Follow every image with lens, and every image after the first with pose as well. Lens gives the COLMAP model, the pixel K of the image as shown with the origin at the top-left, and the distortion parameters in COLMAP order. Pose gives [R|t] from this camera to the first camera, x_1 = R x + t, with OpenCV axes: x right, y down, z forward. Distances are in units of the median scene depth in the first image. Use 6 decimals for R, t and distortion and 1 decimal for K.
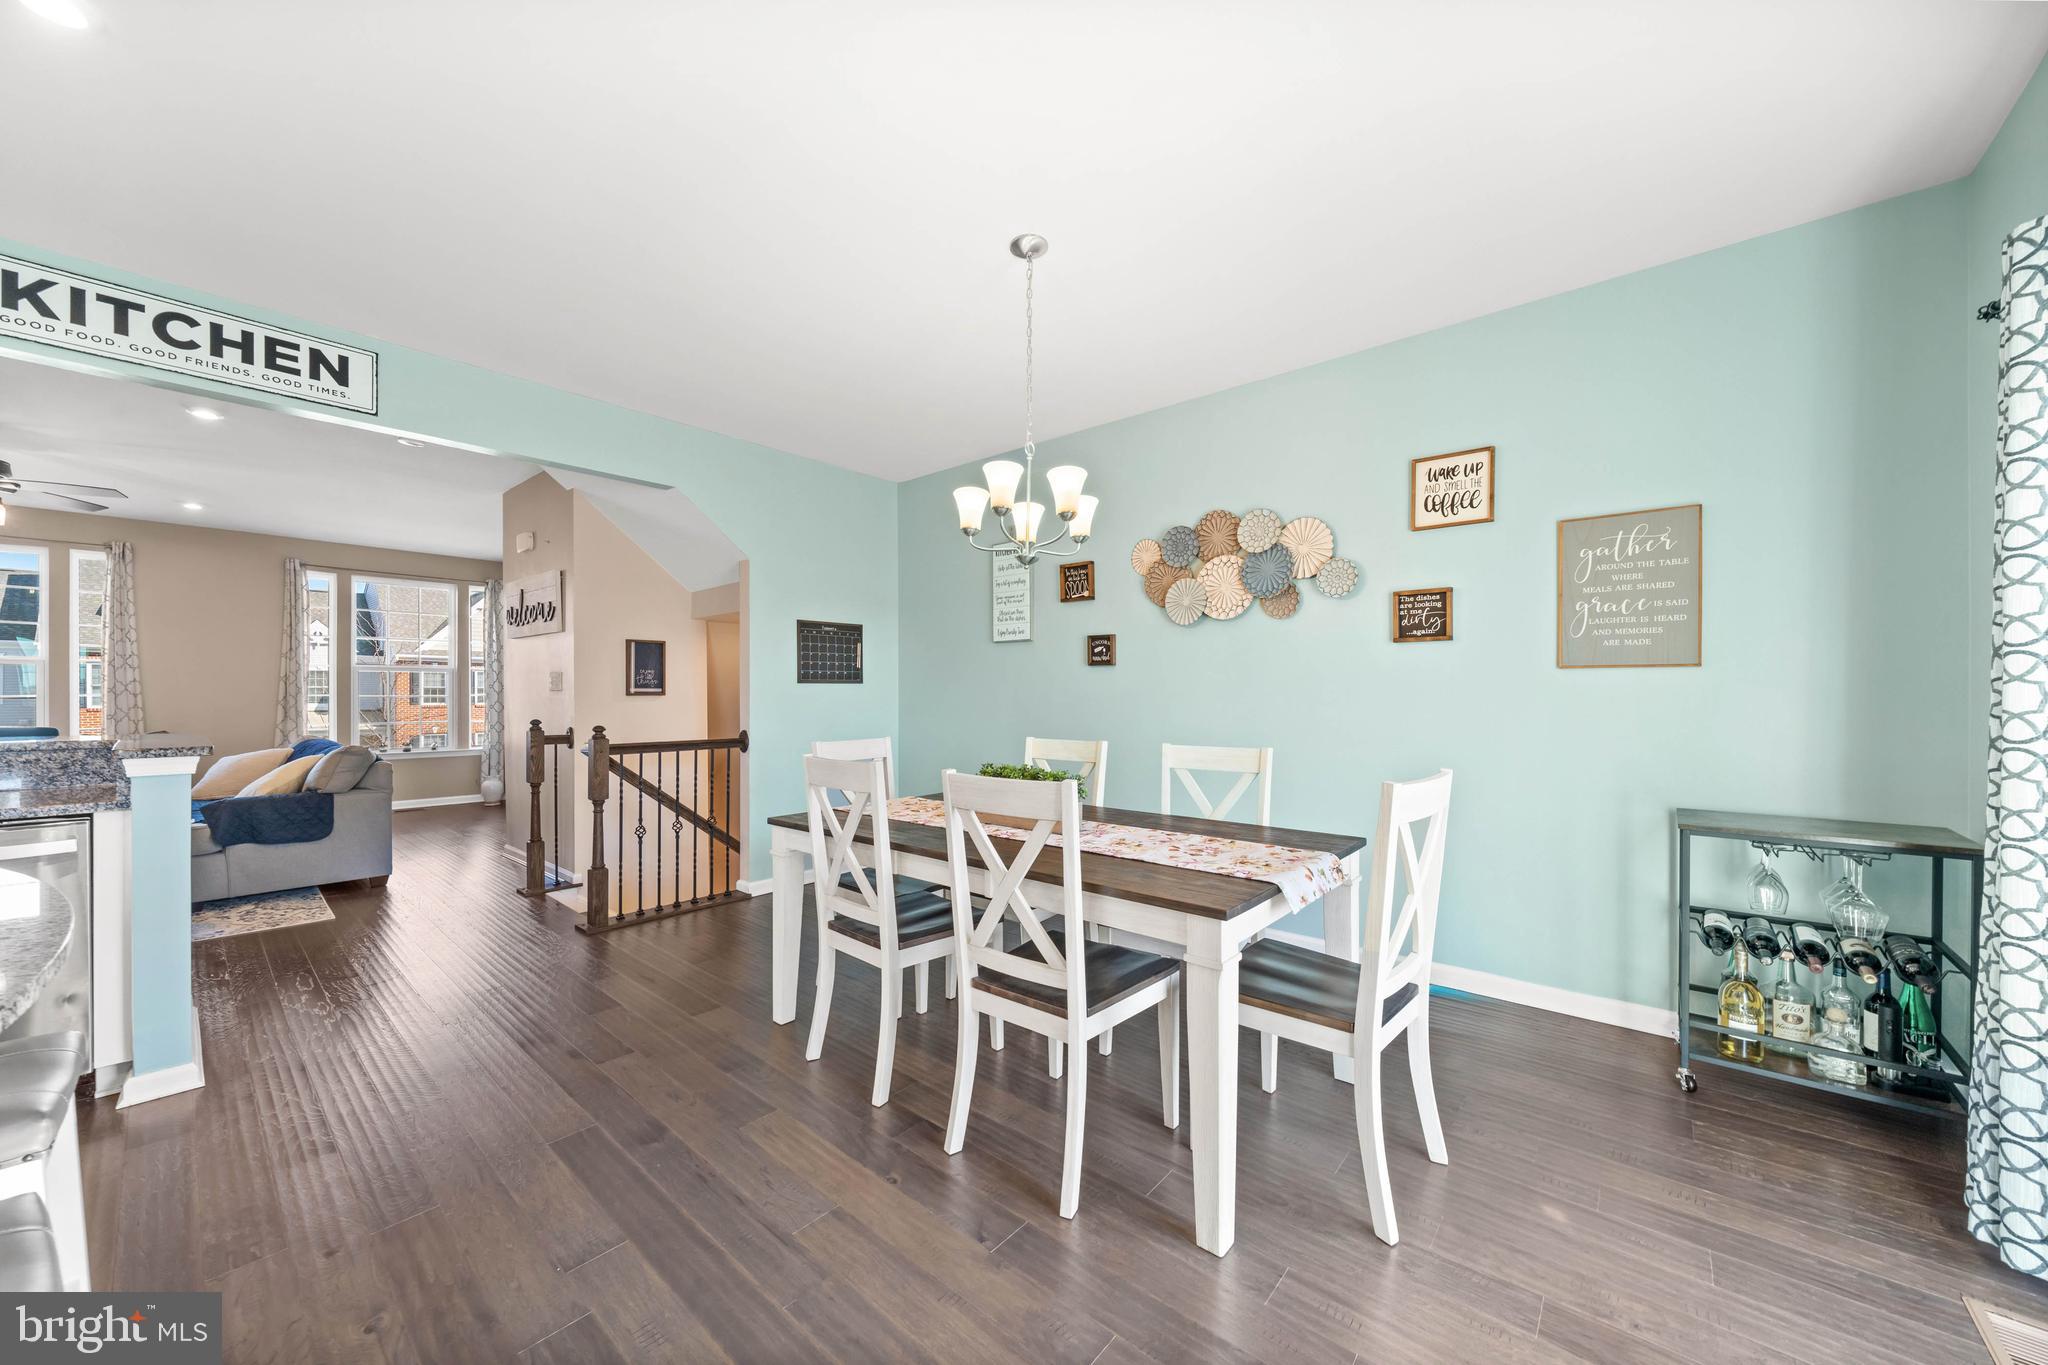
lens RADIAL K [[740.2, 0, 996.7], [0, 740.2, 693.0], [0, 0, 1]] dist [-0.000060, -0.000325]
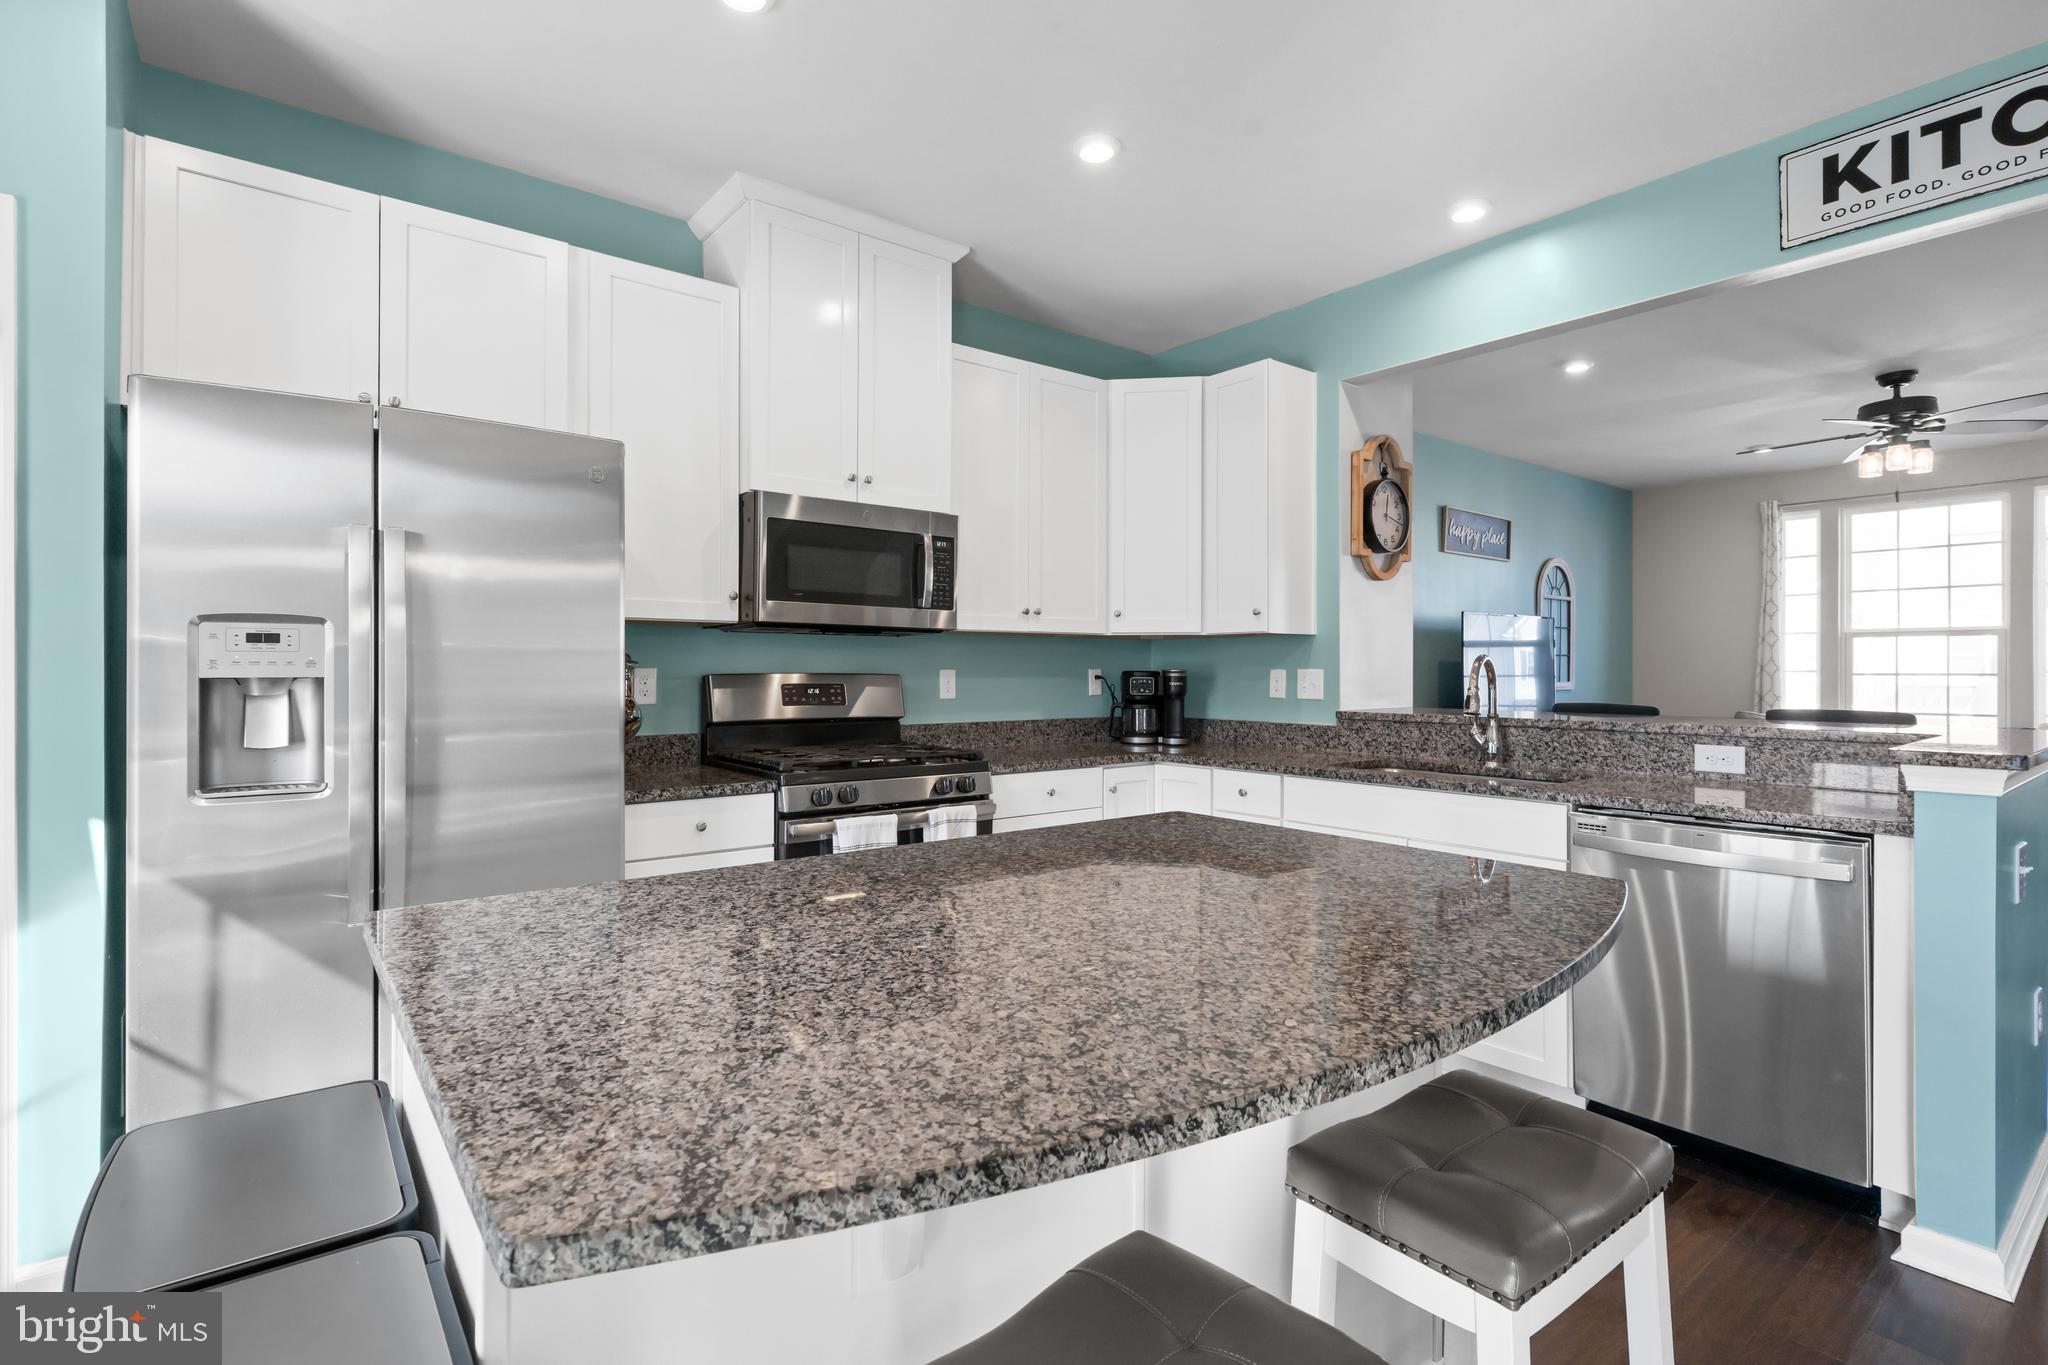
lens RADIAL K [[973.6, 0, 1023.7], [0, 973.6, 668.7], [0, 0, 1]] dist [-0.000596, -0.000072]
pose [[-0.175164, -0.002529, -0.984536, -0.099810], [0.001643, 0.999995, -0.002861, 0.000553], [0.984538, -0.002118, -0.175159, 0.267815]]
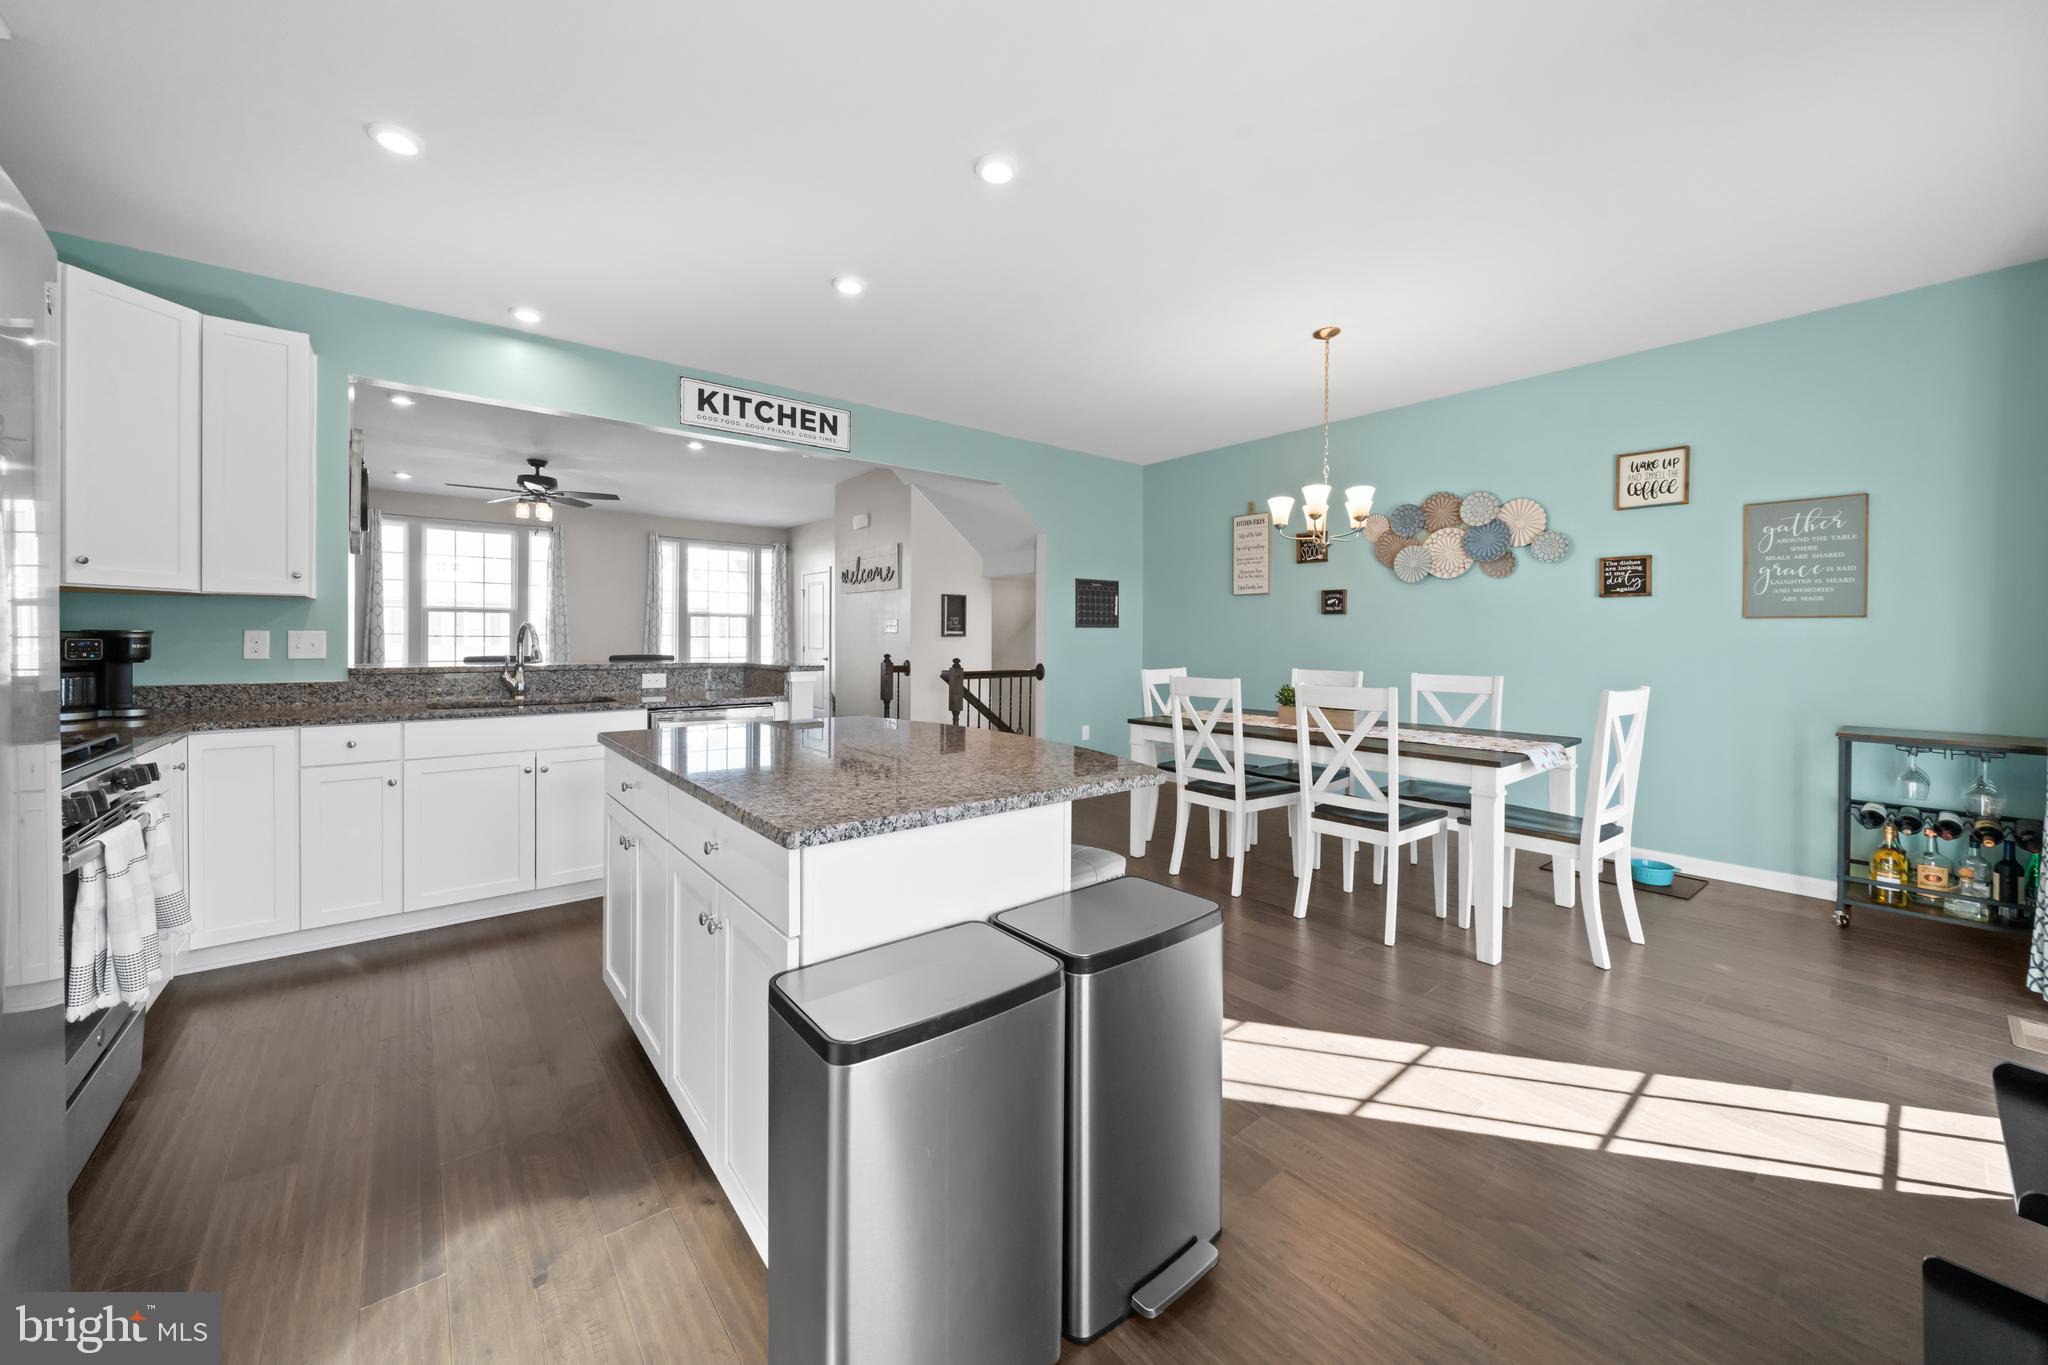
lens RADIAL K [[742.7, 0, 995.8], [0, 742.7, 638.5], [0, 0, 1]] dist [-0.001491, -0.000147]
pose [[0.984935, 0.004345, -0.172871, -0.314142], [-0.003689, 0.999985, 0.004115, 0.001391], [0.172887, -0.003415, 0.984936, -0.517889]]
